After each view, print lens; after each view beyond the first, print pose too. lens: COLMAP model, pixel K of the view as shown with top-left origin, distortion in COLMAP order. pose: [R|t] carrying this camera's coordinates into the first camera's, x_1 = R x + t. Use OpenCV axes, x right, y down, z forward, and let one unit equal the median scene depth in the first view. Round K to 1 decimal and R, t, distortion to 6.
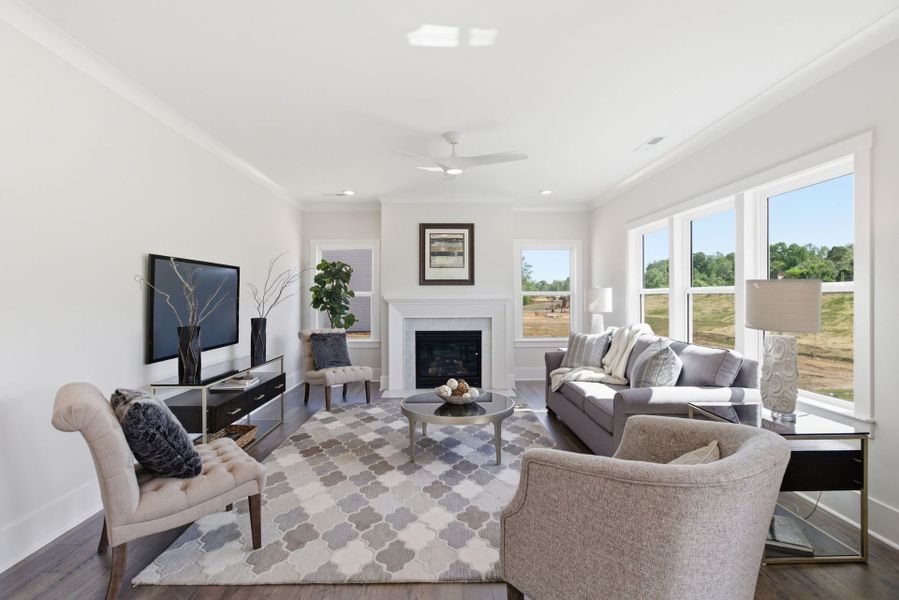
lens RADIAL K [[439.8, 0, 440.6], [0, 439.8, 296.2], [0, 0, 1]] dist [-0.029896, 0.000322]
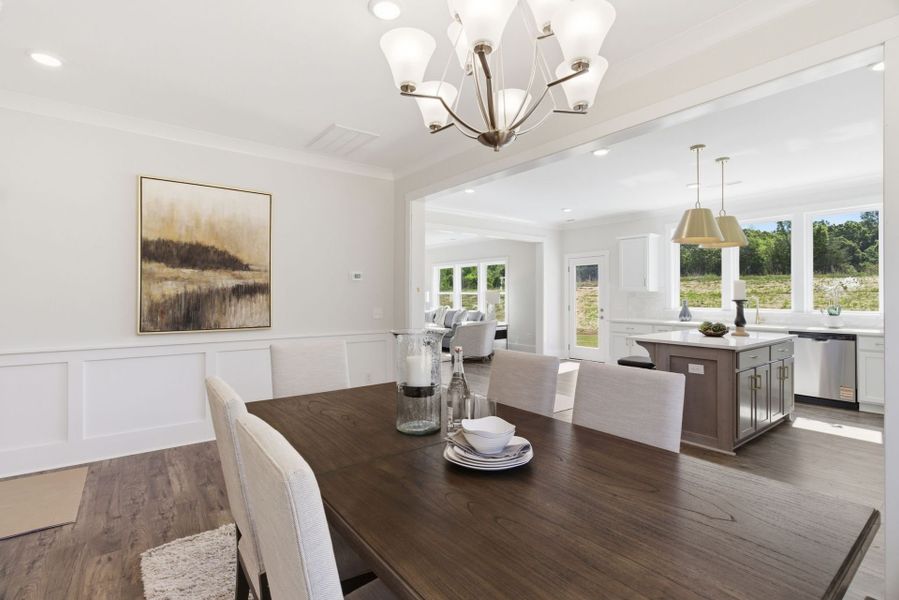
lens RADIAL K [[422.6, 0, 453.9], [0, 422.6, 292.1], [0, 0, 1]] dist [-0.002986, -0.000046]
pose [[0.793835, 0.008091, 0.608079, -0.795266], [-0.003934, 0.999959, -0.008169, 0.000390], [-0.608120, 0.004092, 0.793835, -0.808826]]
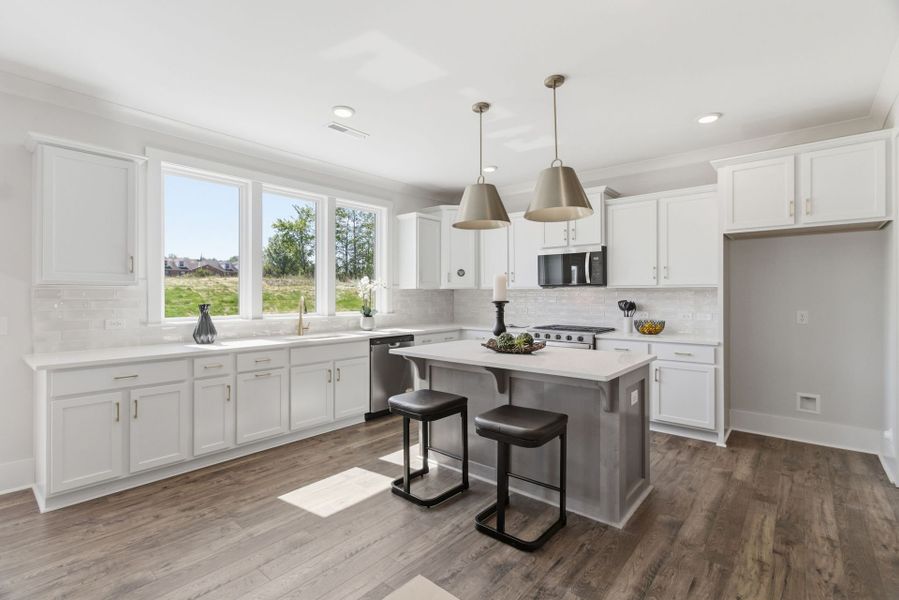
lens RADIAL K [[427.4, 0, 441.2], [0, 427.4, 292.5], [0, 0, 1]] dist [0.000755, -0.000042]
pose [[-0.751315, 0.007734, 0.659898, -0.275066], [-0.000383, 0.999926, -0.012155, 0.001257], [-0.659944, -0.009385, -0.751256, -0.051364]]
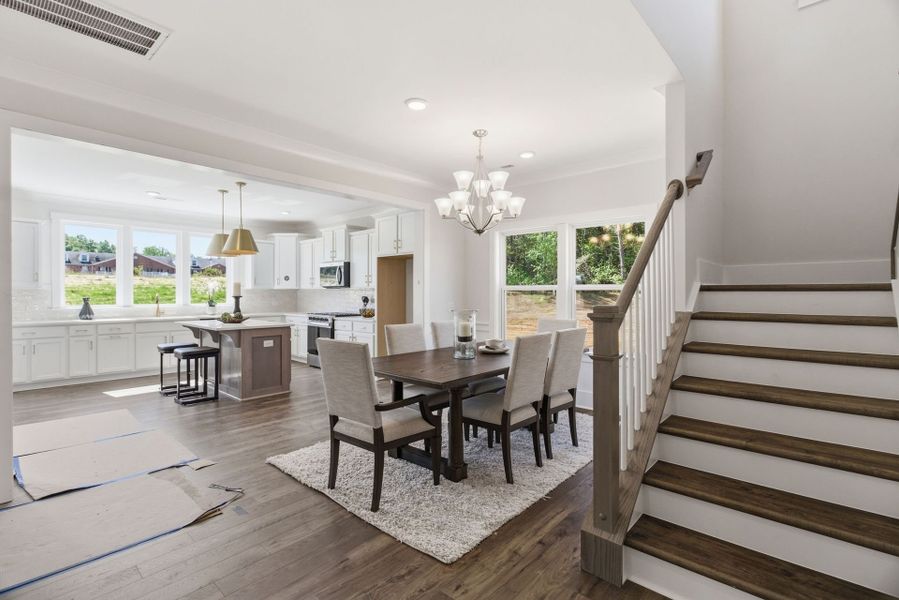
lens RADIAL K [[415.3, 0, 435.0], [0, 415.3, 293.8], [0, 0, 1]] dist [-0.003145, 0.000086]
pose [[-0.731973, 0.001520, 0.681332, -1.005879], [-0.001438, 0.999992, -0.003775, 0.002789], [-0.681332, -0.003743, -0.731965, -0.118475]]
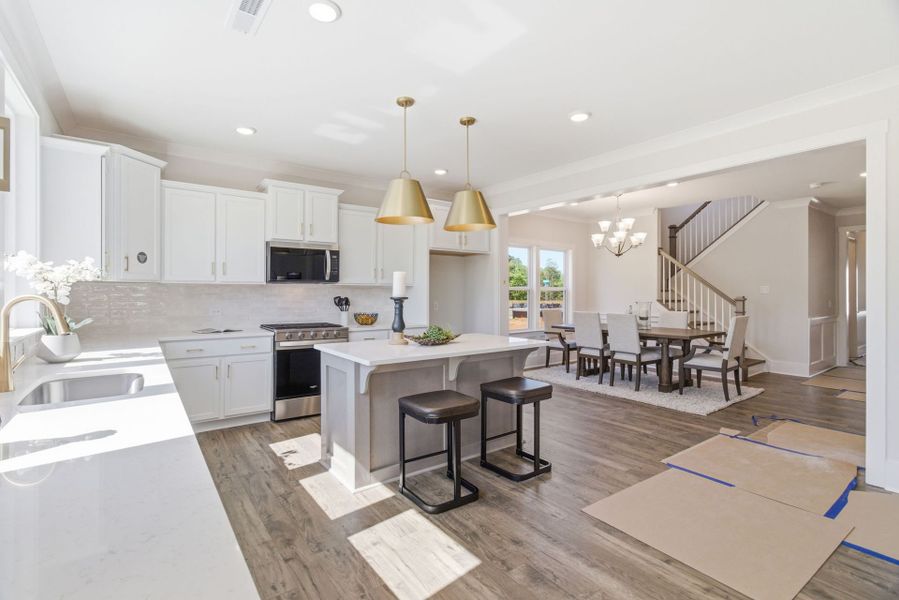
lens RADIAL K [[422.6, 0, 453.9], [0, 422.6, 292.1], [0, 0, 1]] dist [-0.002986, -0.000046]
pose [[-0.802772, 0.002507, -0.596281, 0.320271], [0.003637, 0.999993, -0.000692, -0.001646], [0.596275, -0.002724, -0.802775, -0.029494]]
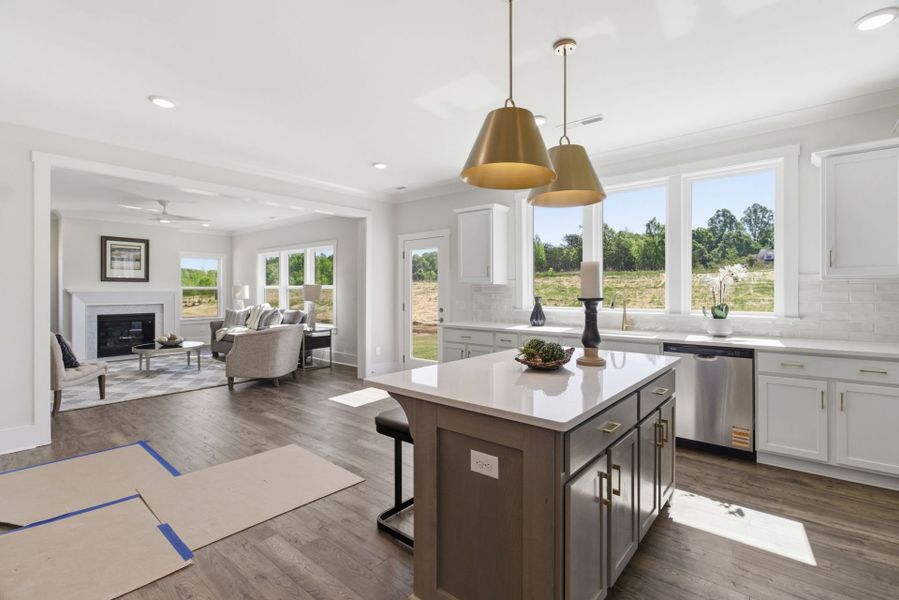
lens RADIAL K [[413.7, 0, 451.8], [0, 413.7, 294.8], [0, 0, 1]] dist [-0.000112, 0.000402]
pose [[0.645042, -0.005782, 0.764125, -0.339681], [-0.003503, 0.999938, 0.010523, -0.000607], [-0.764139, -0.009465, 0.644982, -0.680819]]
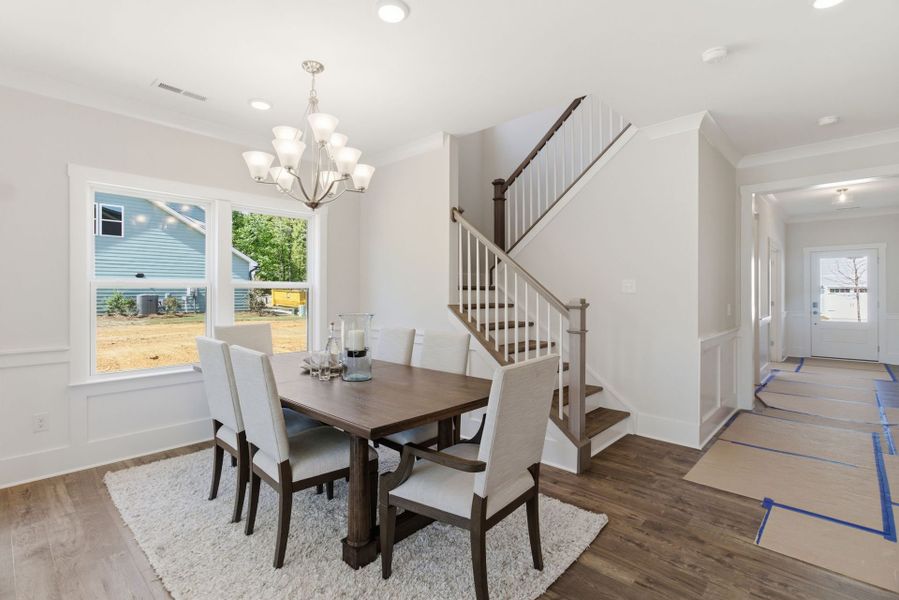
lens RADIAL K [[422.6, 0, 453.9], [0, 422.6, 292.1], [0, 0, 1]] dist [-0.002986, -0.000046]
pose [[-0.684369, 0.006284, -0.729109, -0.394502], [0.005609, 0.999979, 0.003354, -0.000458], [0.729114, -0.001794, -0.684390, -0.202562]]
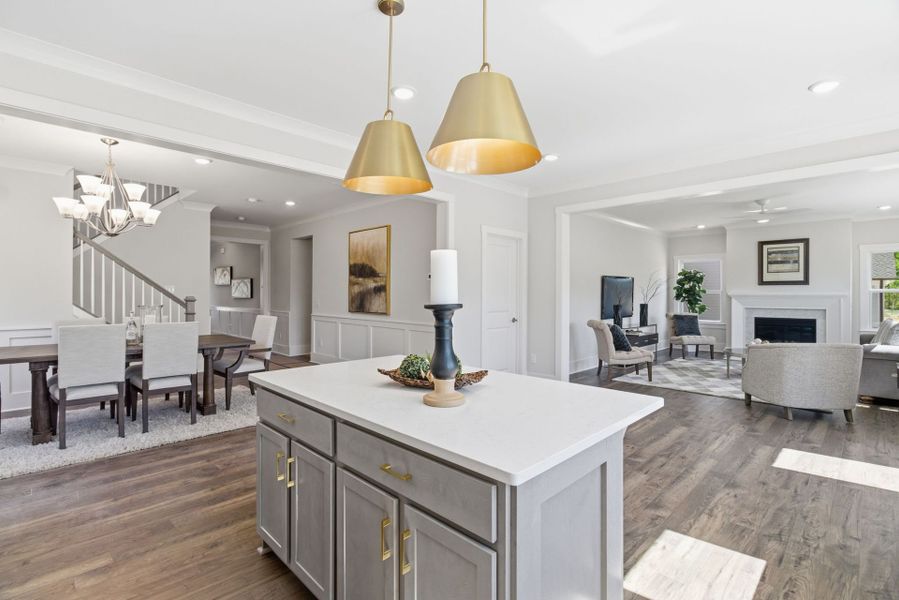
lens RADIAL K [[427.4, 0, 441.2], [0, 427.4, 292.5], [0, 0, 1]] dist [0.000755, -0.000042]
pose [[0.698030, 0.003051, -0.716062, 0.235343], [-0.002394, 0.999995, 0.001927, -0.001666], [0.716064, 0.000370, 0.698034, -0.722662]]
